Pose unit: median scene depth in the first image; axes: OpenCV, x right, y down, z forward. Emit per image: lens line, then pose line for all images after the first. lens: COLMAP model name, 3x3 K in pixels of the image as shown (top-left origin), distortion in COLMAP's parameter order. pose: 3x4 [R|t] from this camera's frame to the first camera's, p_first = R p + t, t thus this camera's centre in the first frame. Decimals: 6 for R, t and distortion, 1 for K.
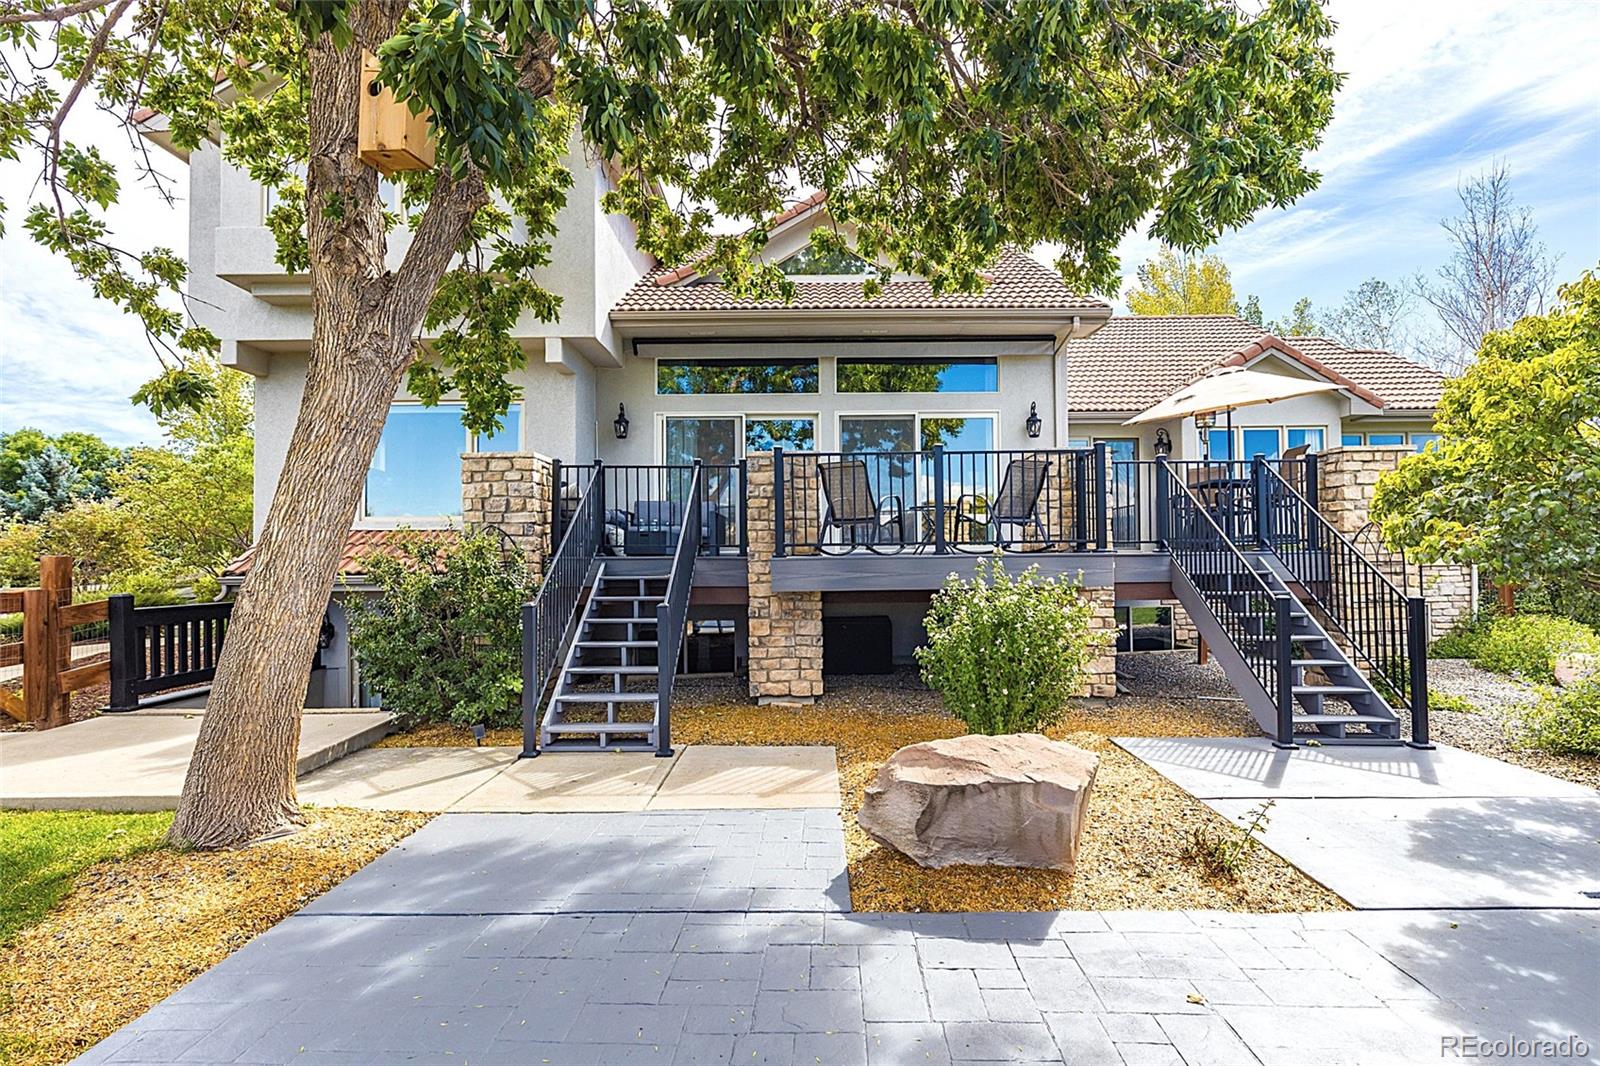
lens RADIAL K [[788.4, 0, 800.0], [0, 788.4, 533.0], [0, 0, 1]] dist [0.000956, 0.000131]
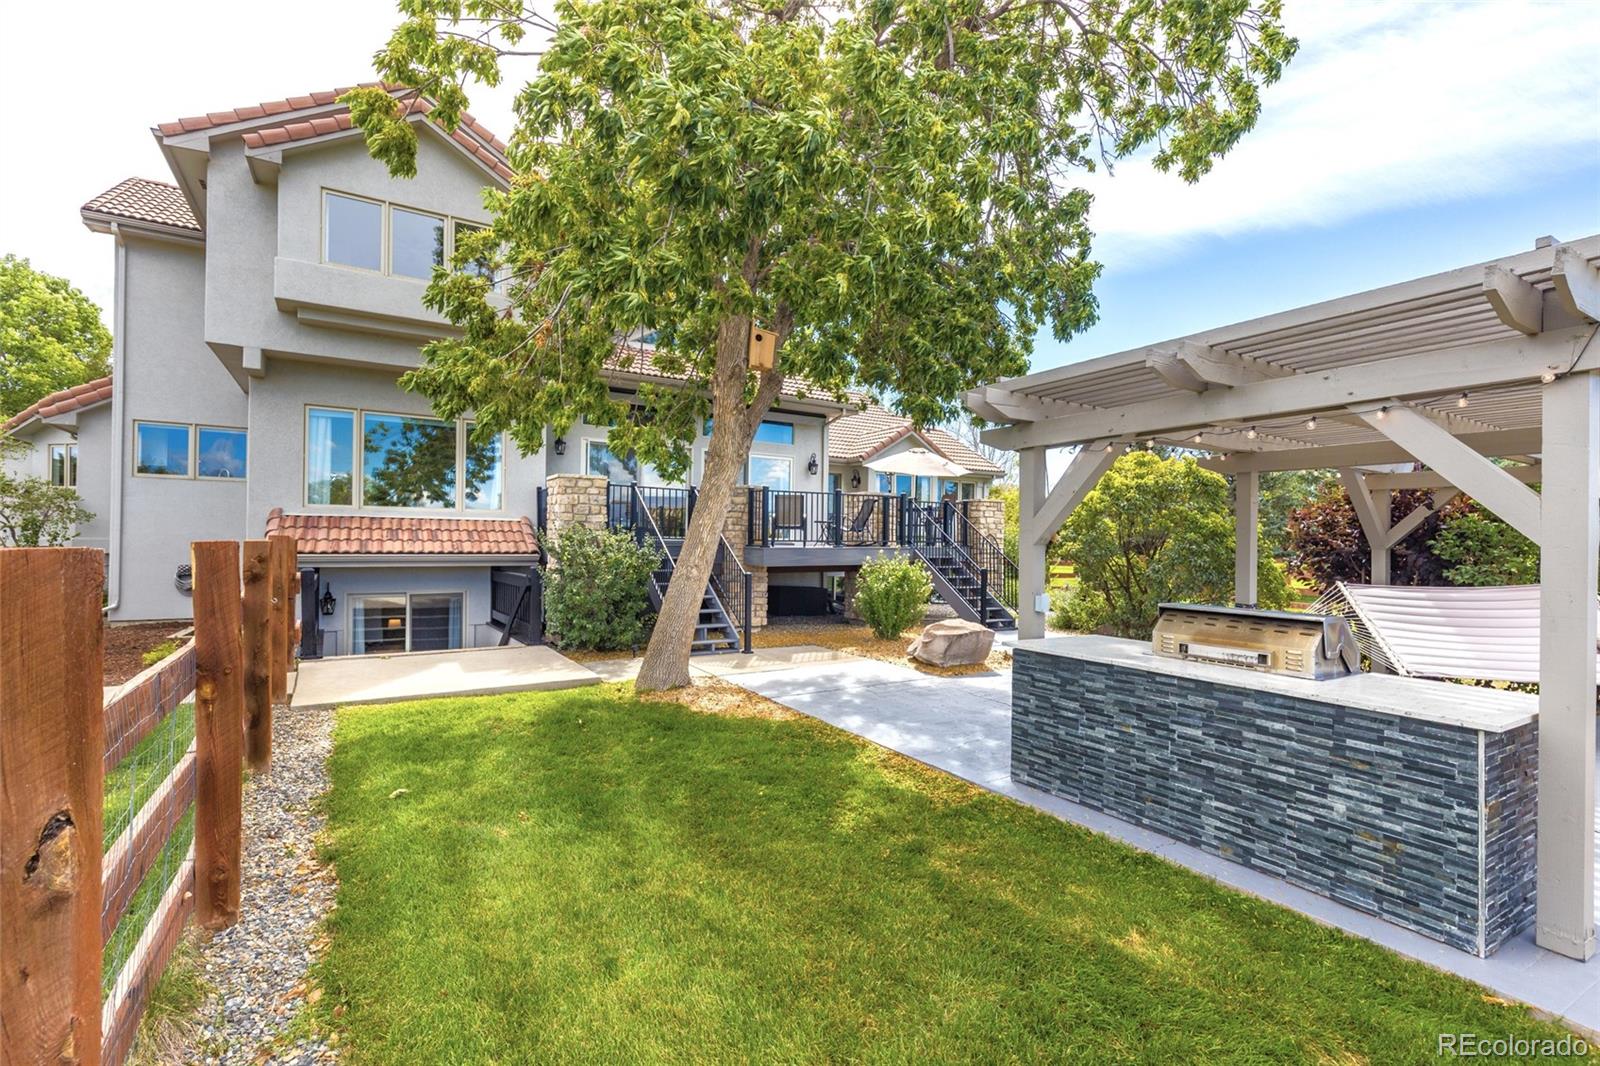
lens RADIAL K [[720.0, 0, 800.0], [0, 720.0, 533.0], [0, 0, 1]] dist [0.020112, -0.008236]
pose [[0.851432, 0.026460, 0.523797, -0.754959], [-0.038037, 0.999212, 0.011354, -0.022255], [-0.523084, -0.029591, 0.851767, -0.406341]]
